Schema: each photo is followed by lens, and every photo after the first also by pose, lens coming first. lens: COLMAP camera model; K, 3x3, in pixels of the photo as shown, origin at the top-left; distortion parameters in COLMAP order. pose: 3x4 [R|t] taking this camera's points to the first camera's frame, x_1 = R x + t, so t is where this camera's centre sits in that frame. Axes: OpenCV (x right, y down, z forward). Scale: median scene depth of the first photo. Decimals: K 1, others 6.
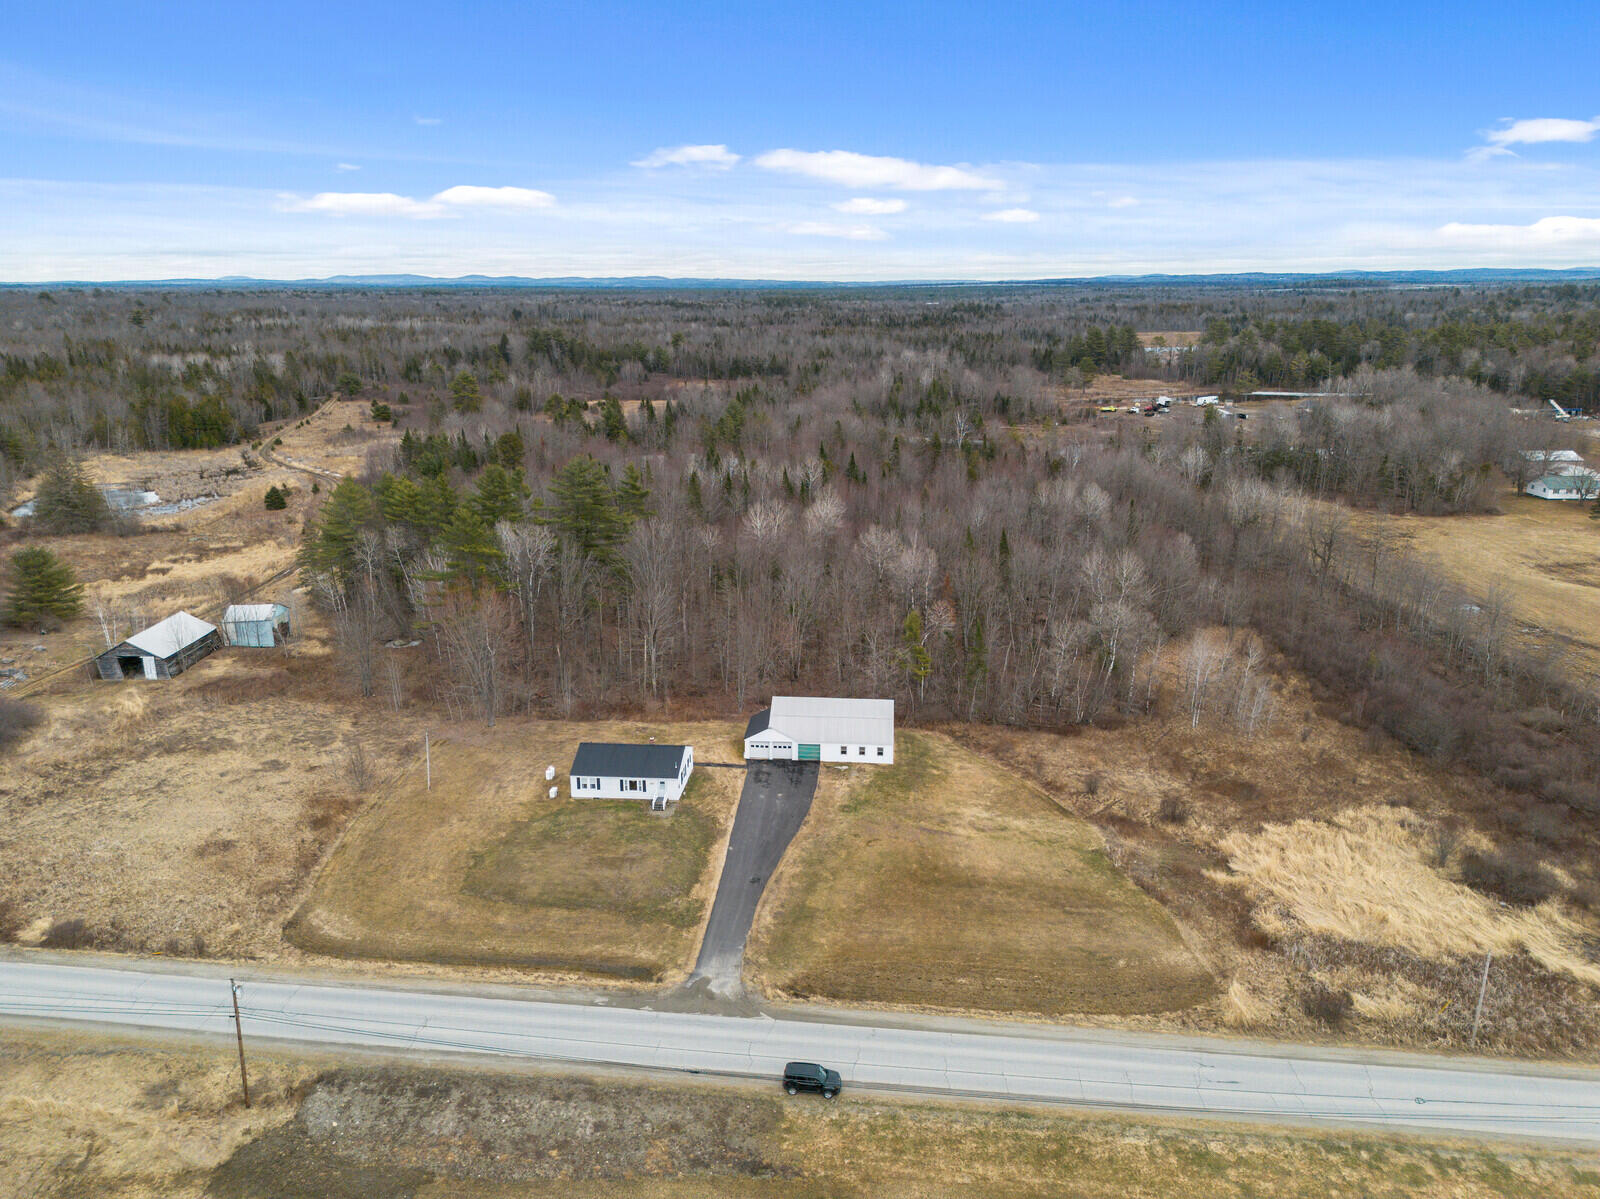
lens RADIAL K [[1126.6, 0, 800.0], [0, 1126.6, 599.5], [0, 0, 1]] dist [0.059952, -0.003173]
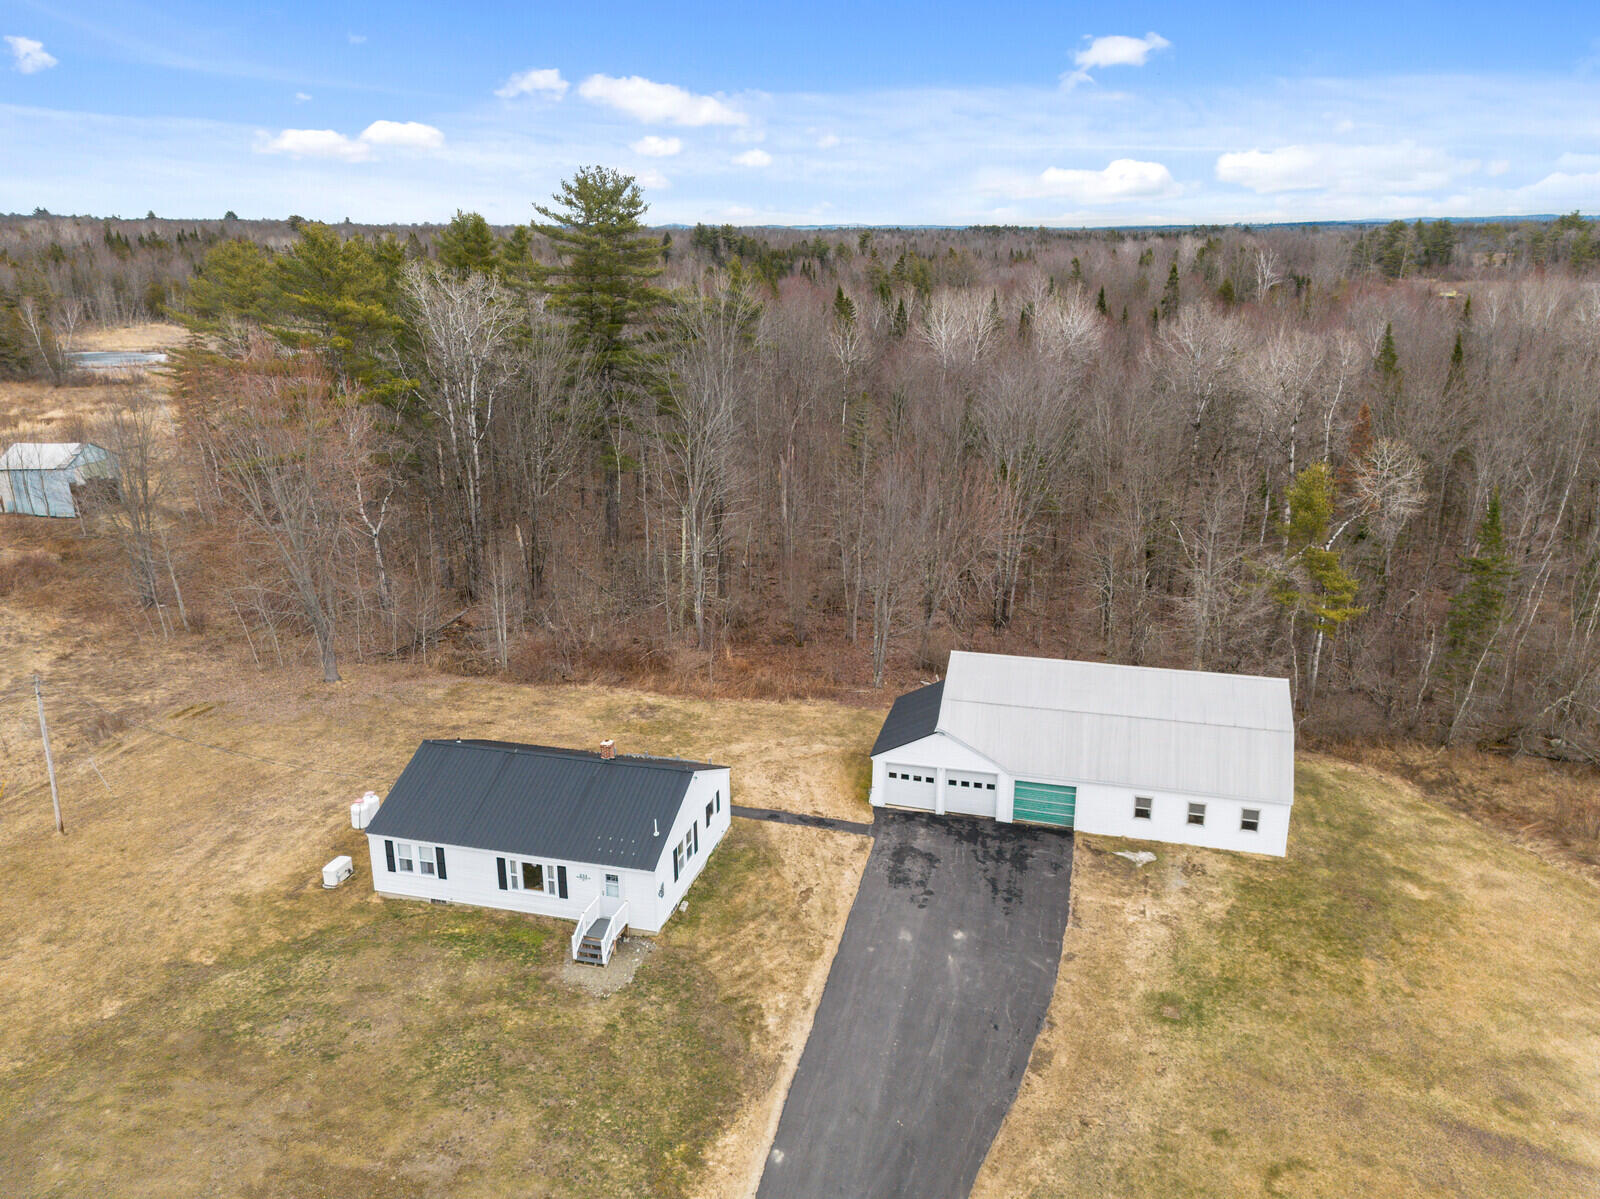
lens RADIAL K [[1126.6, 0, 800.0], [0, 1126.6, 599.5], [0, 0, 1]] dist [0.059952, -0.003173]
pose [[0.985079, 0.049384, -0.164866, -0.013011], [-0.044945, 0.998522, 0.030548, 0.060674], [0.166131, -0.022682, 0.985843, 0.623744]]
